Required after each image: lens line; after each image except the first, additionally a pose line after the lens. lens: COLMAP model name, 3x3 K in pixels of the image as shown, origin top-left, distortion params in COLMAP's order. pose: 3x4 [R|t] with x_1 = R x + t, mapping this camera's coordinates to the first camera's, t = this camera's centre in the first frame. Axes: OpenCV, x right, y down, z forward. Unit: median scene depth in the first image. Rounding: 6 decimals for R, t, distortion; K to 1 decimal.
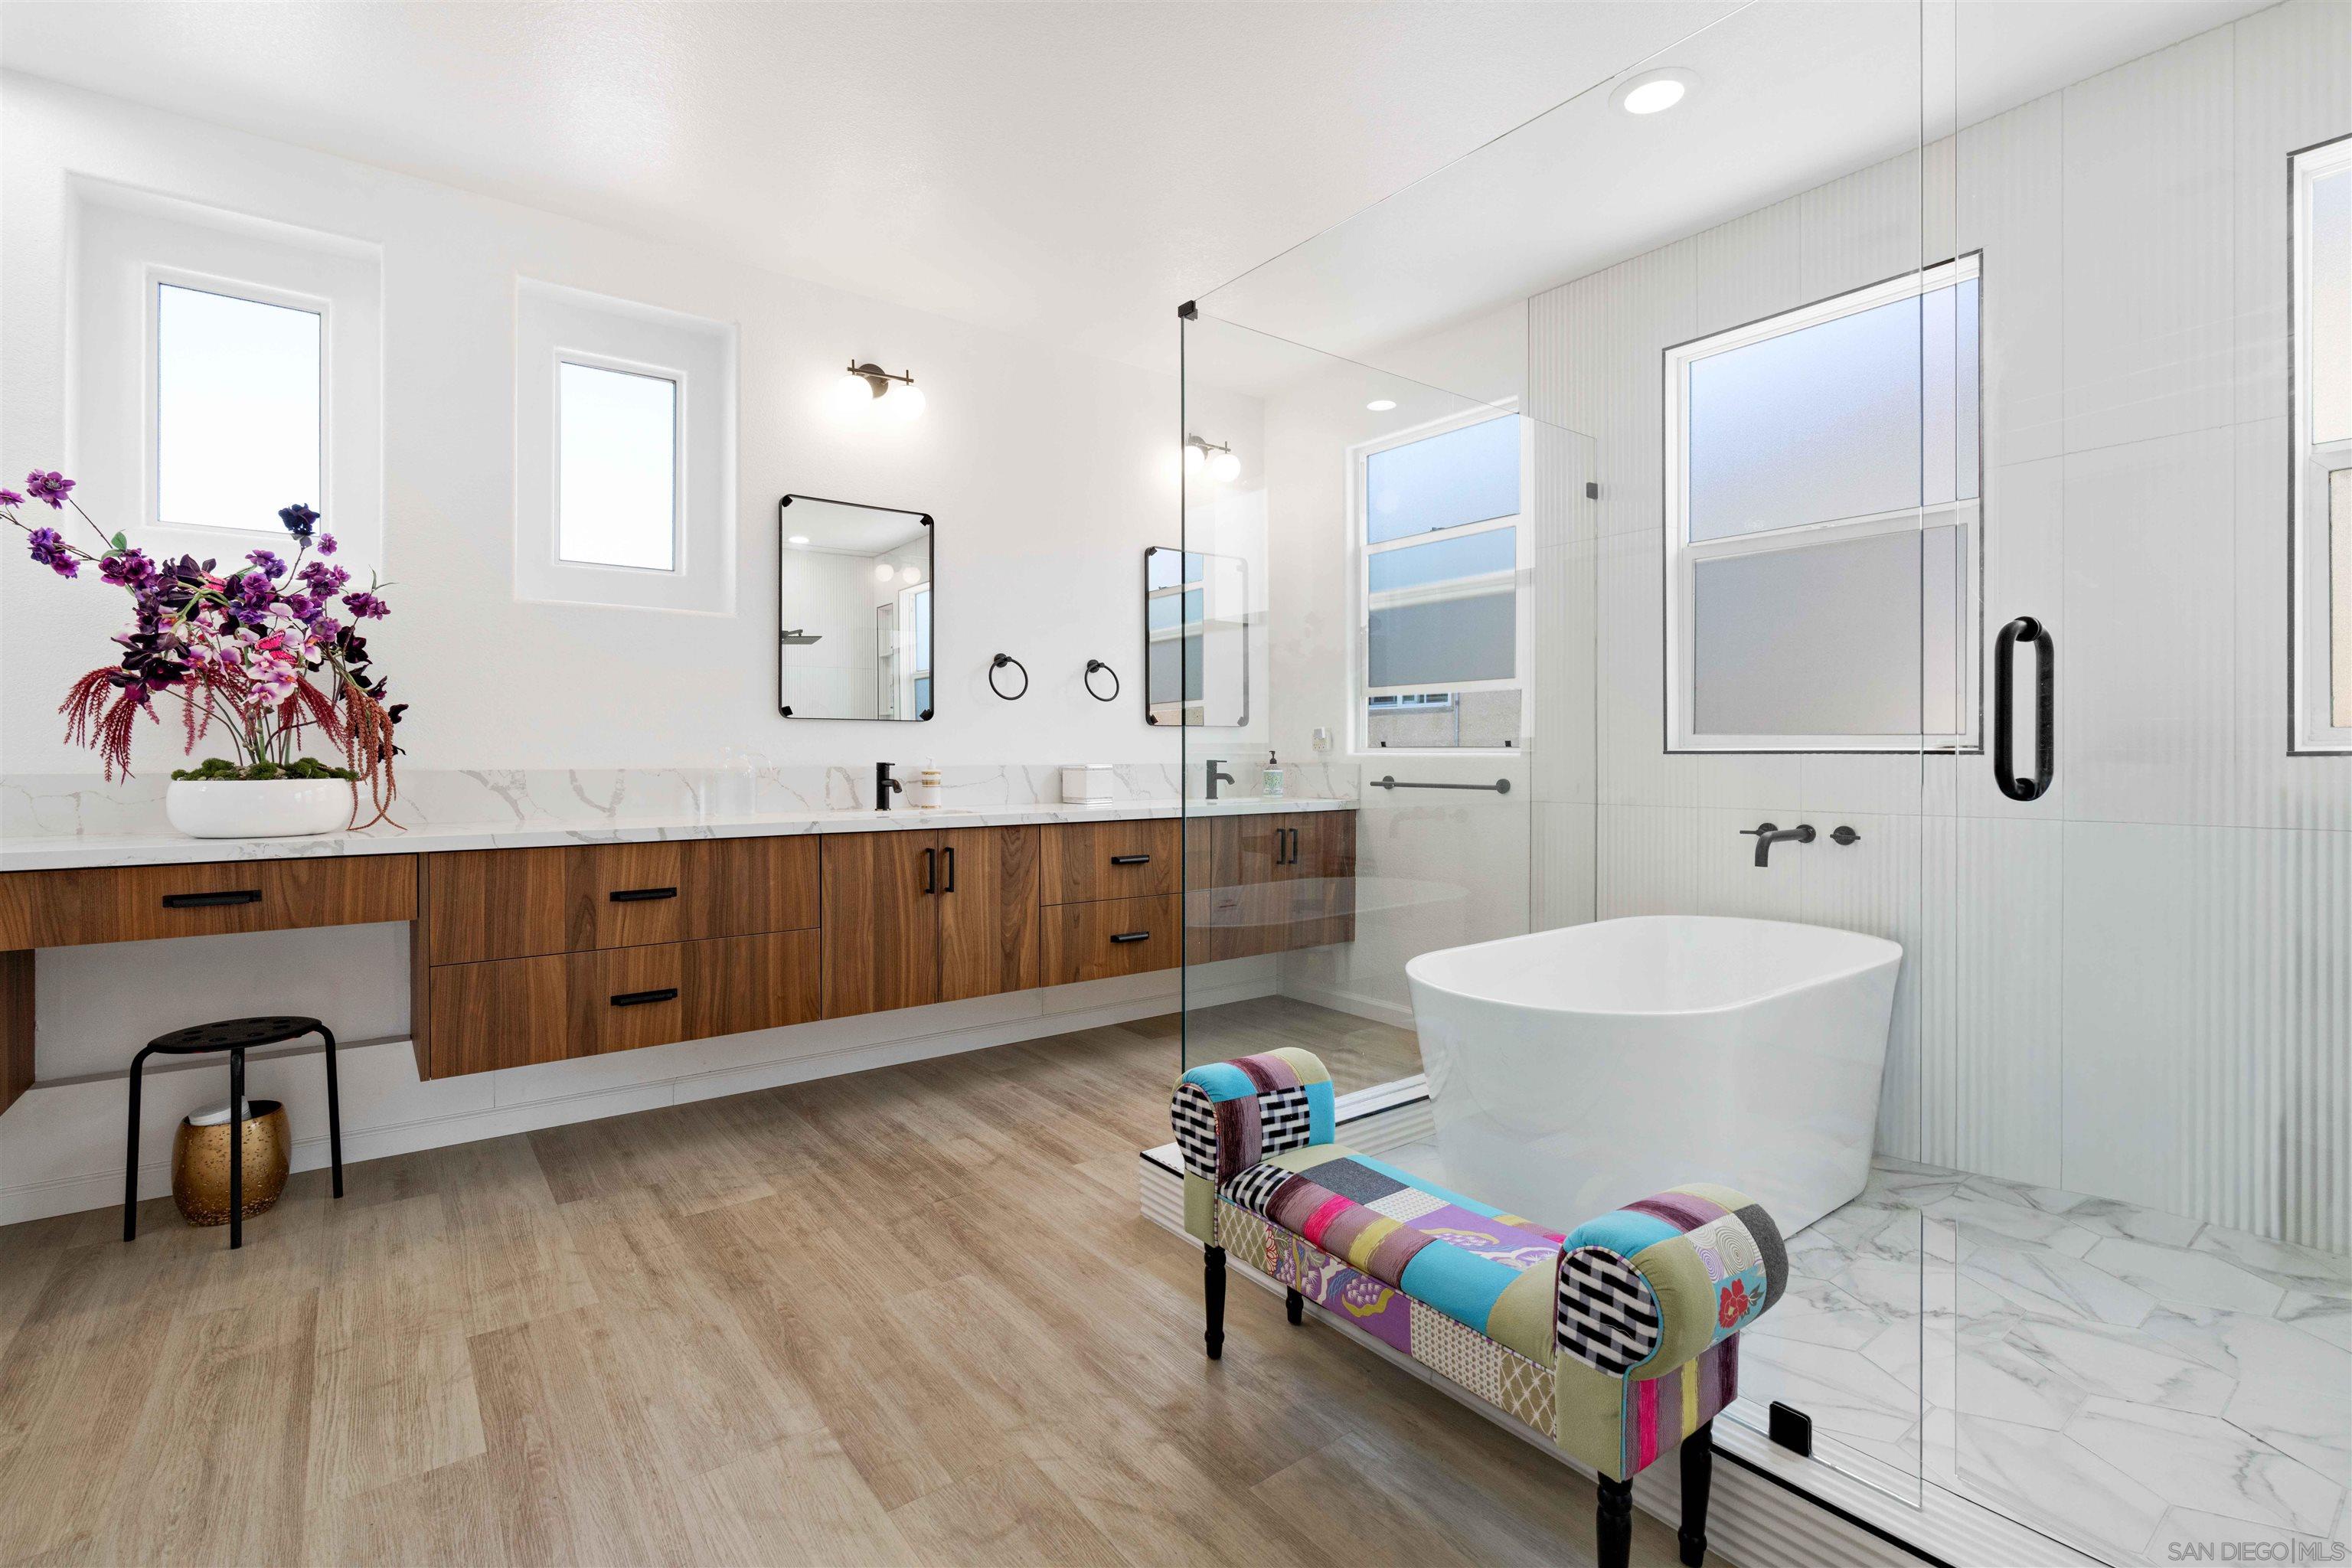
lens RADIAL K [[1073.0, 0, 1144.7], [0, 1073.0, 754.7], [0, 0, 1]] dist [-0.001585, 0.000372]
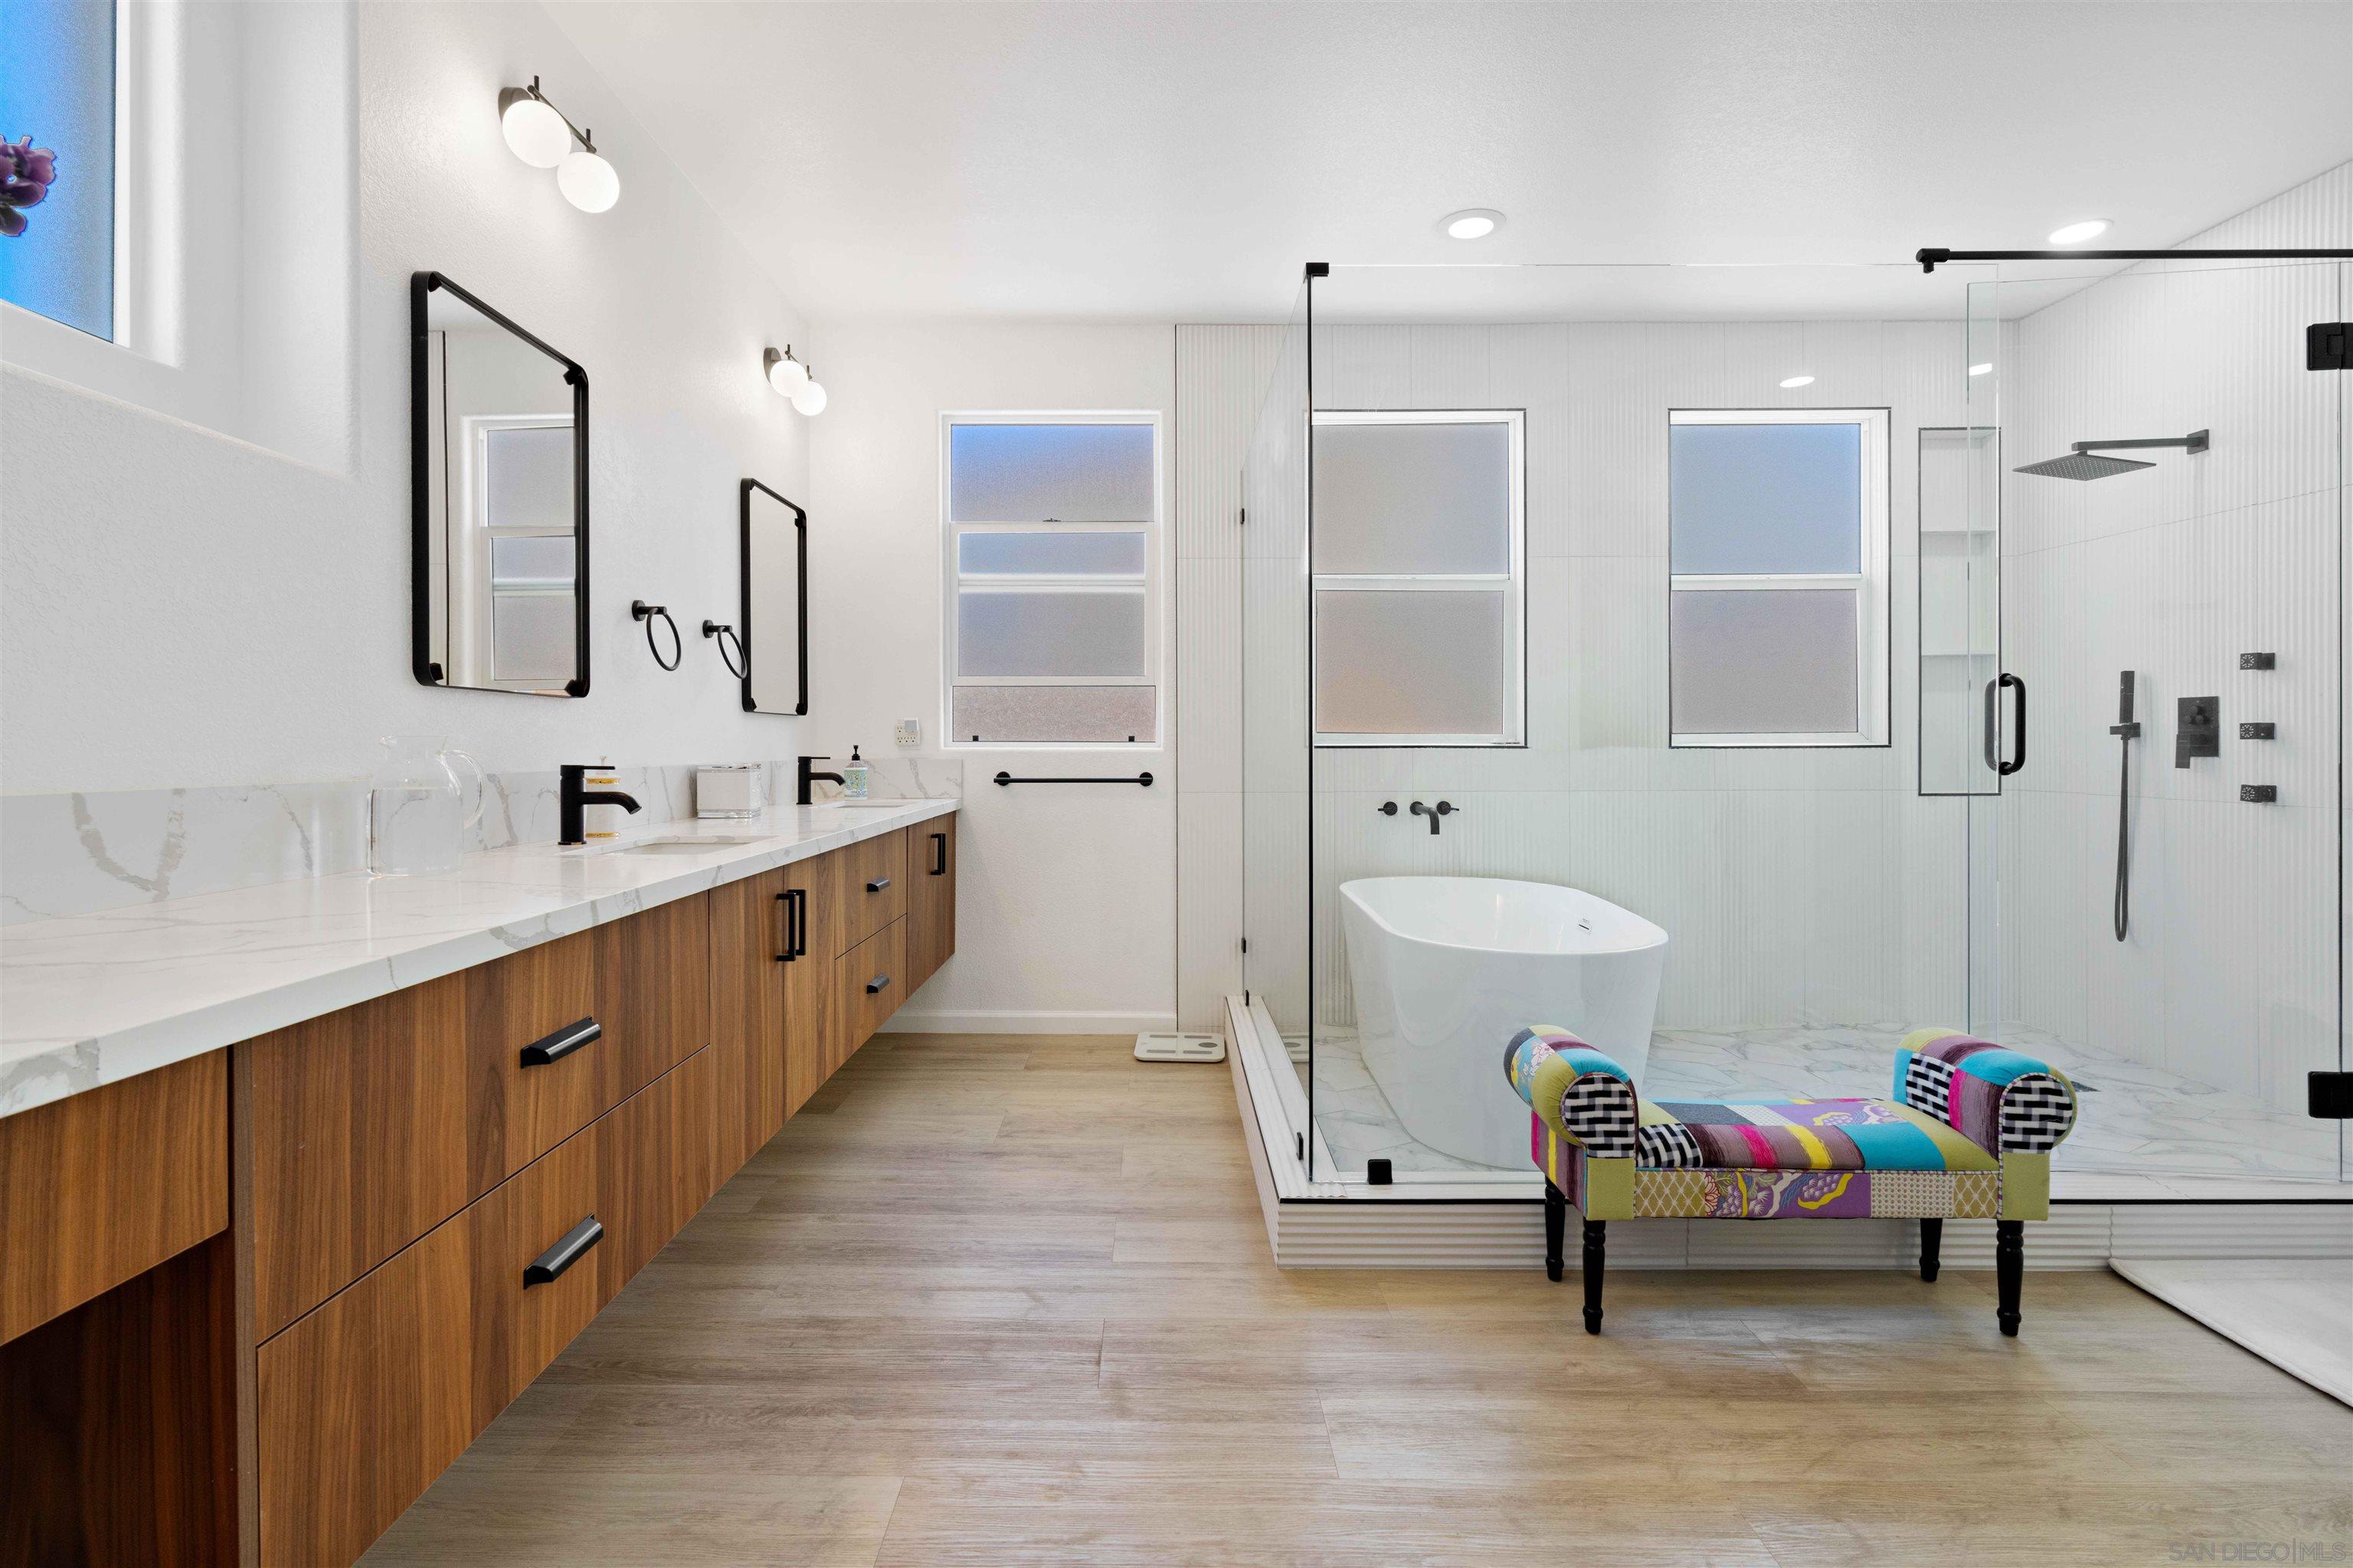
lens RADIAL K [[1085.2, 0, 1150.1], [0, 1085.2, 748.2], [0, 0, 1]] dist [-0.001796, -0.000013]
pose [[0.598772, -0.002491, 0.800915, -0.691117], [0.002612, 0.999996, 0.001157, -0.002559], [-0.800915, 0.001400, 0.598776, 0.481612]]
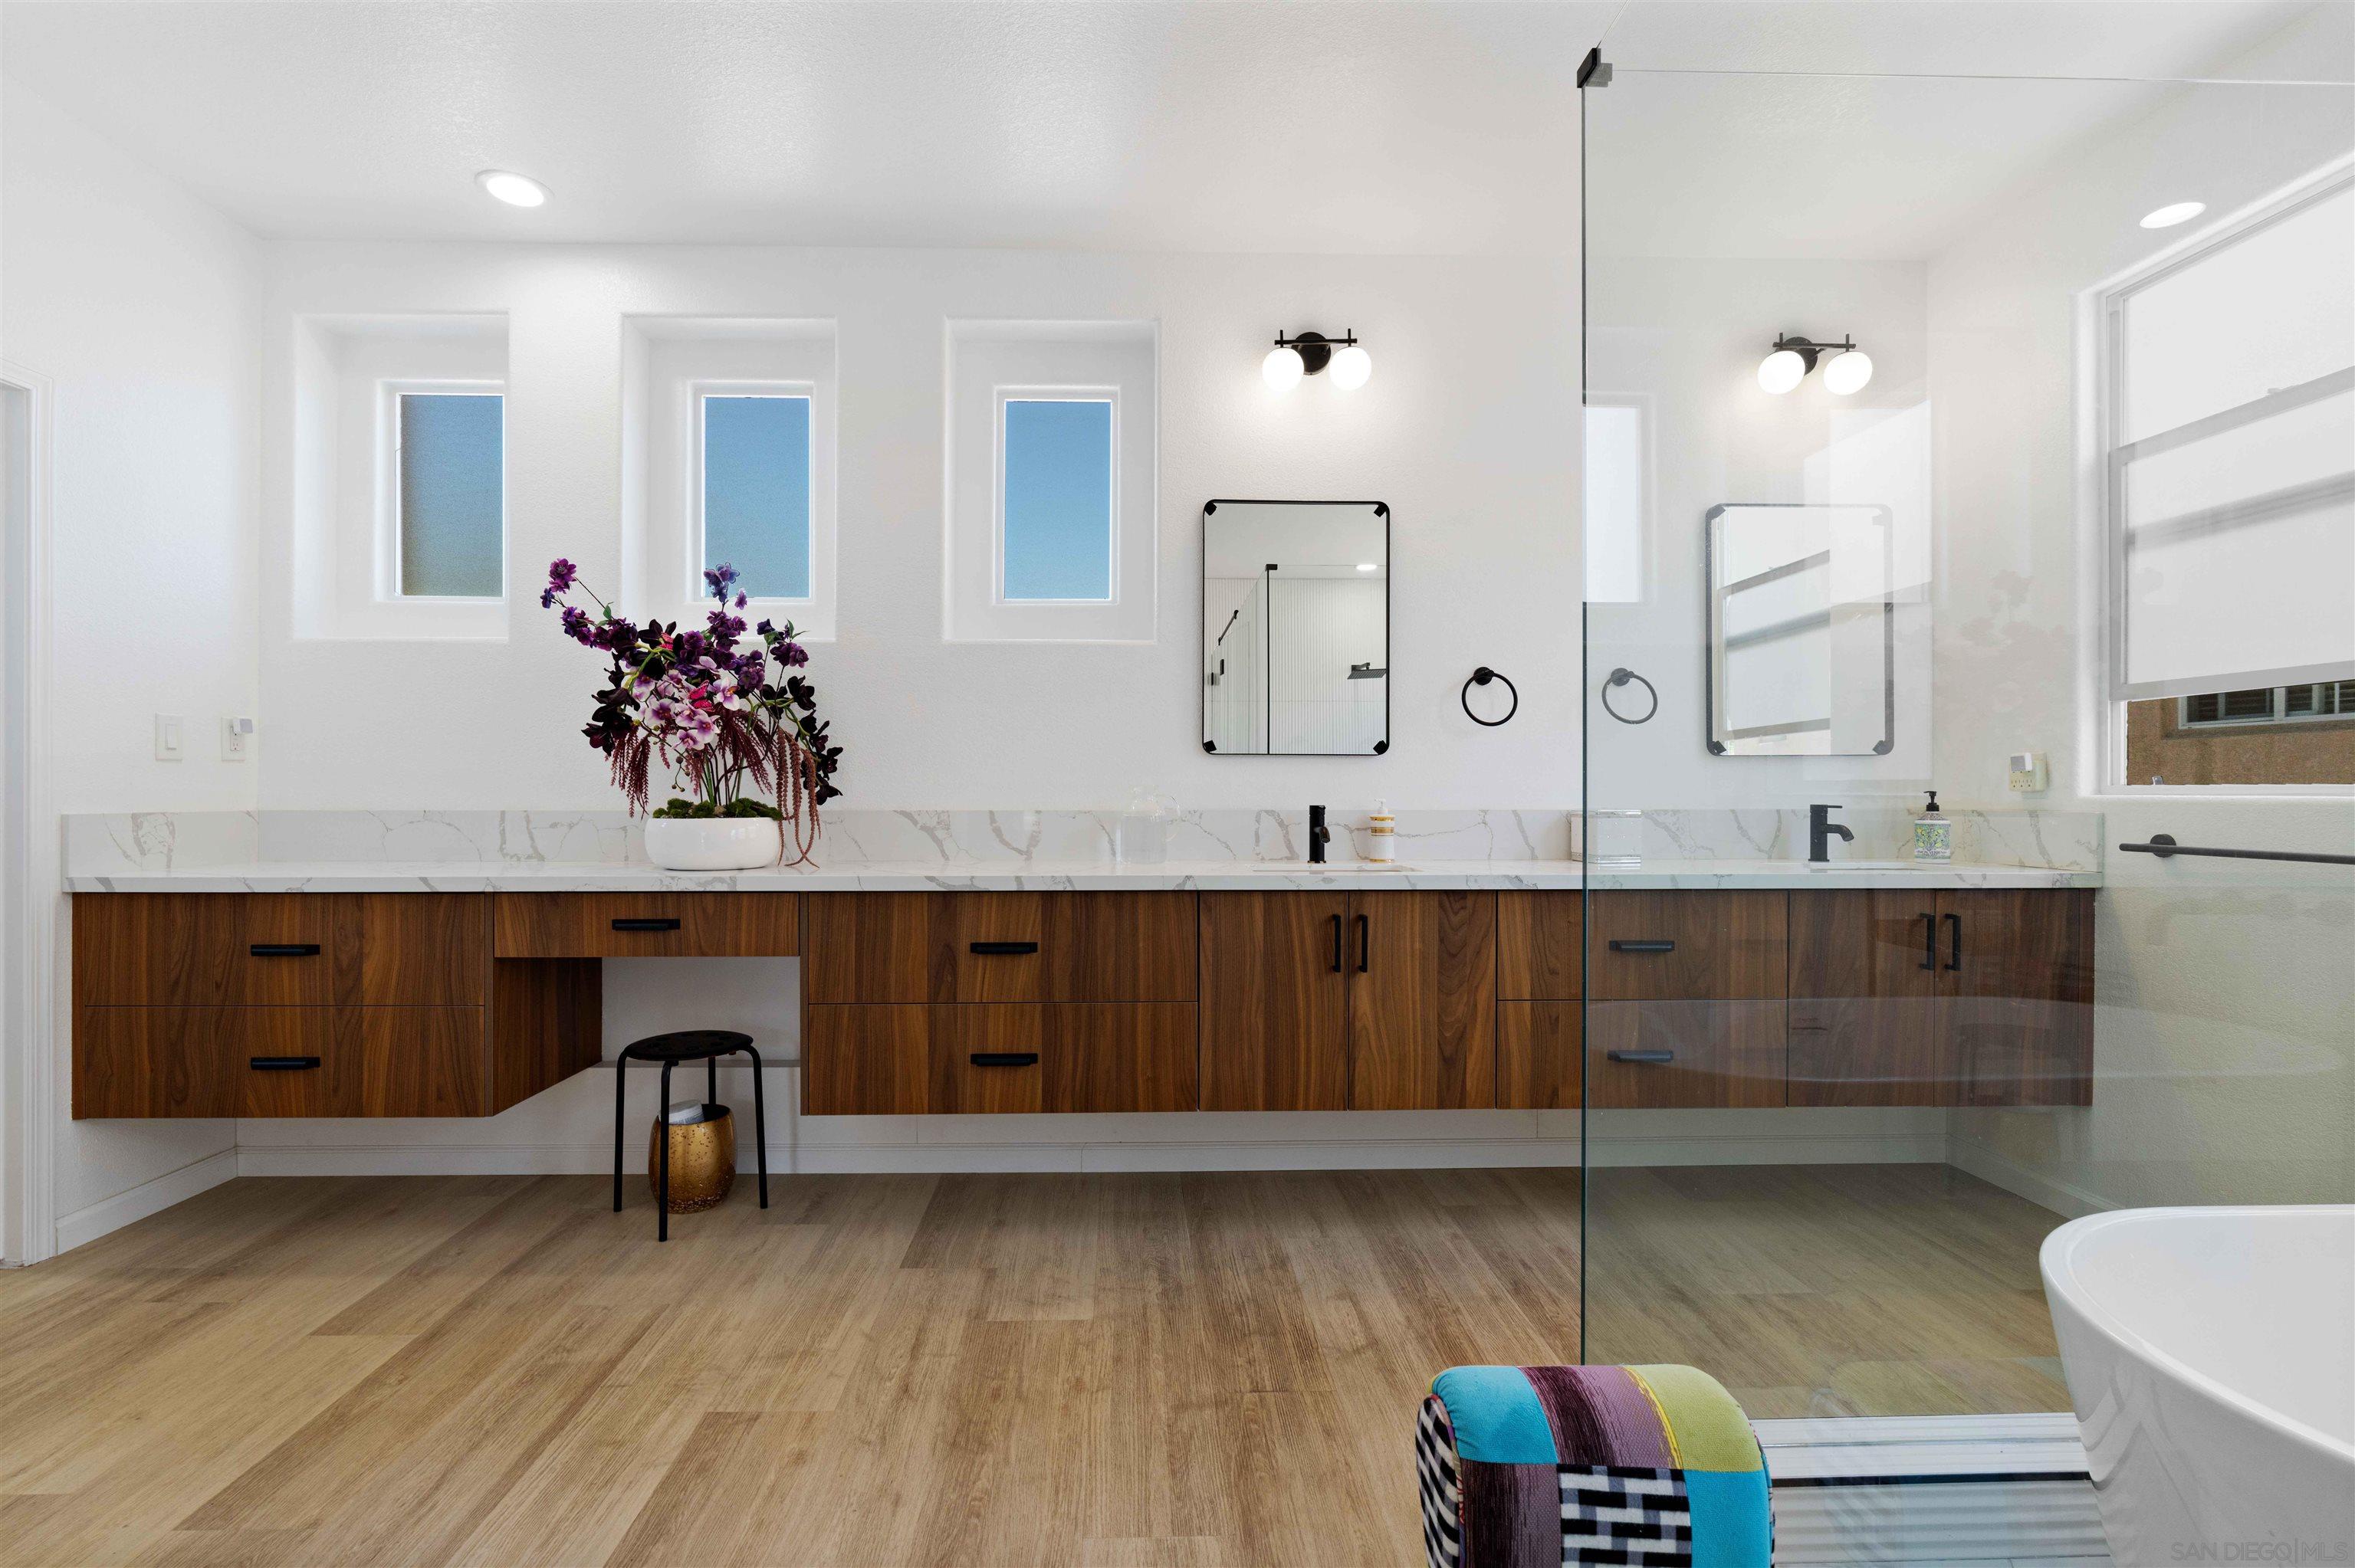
lens RADIAL K [[1067.0, 0, 1145.7], [0, 1067.0, 794.1], [0, 0, 1]] dist [-0.003699, -0.000103]
pose [[0.820632, 0.001964, -0.571453, 0.155099], [-0.001683, 0.999998, 0.001020, -0.002878], [0.571454, 0.000125, 0.820634, 0.312620]]
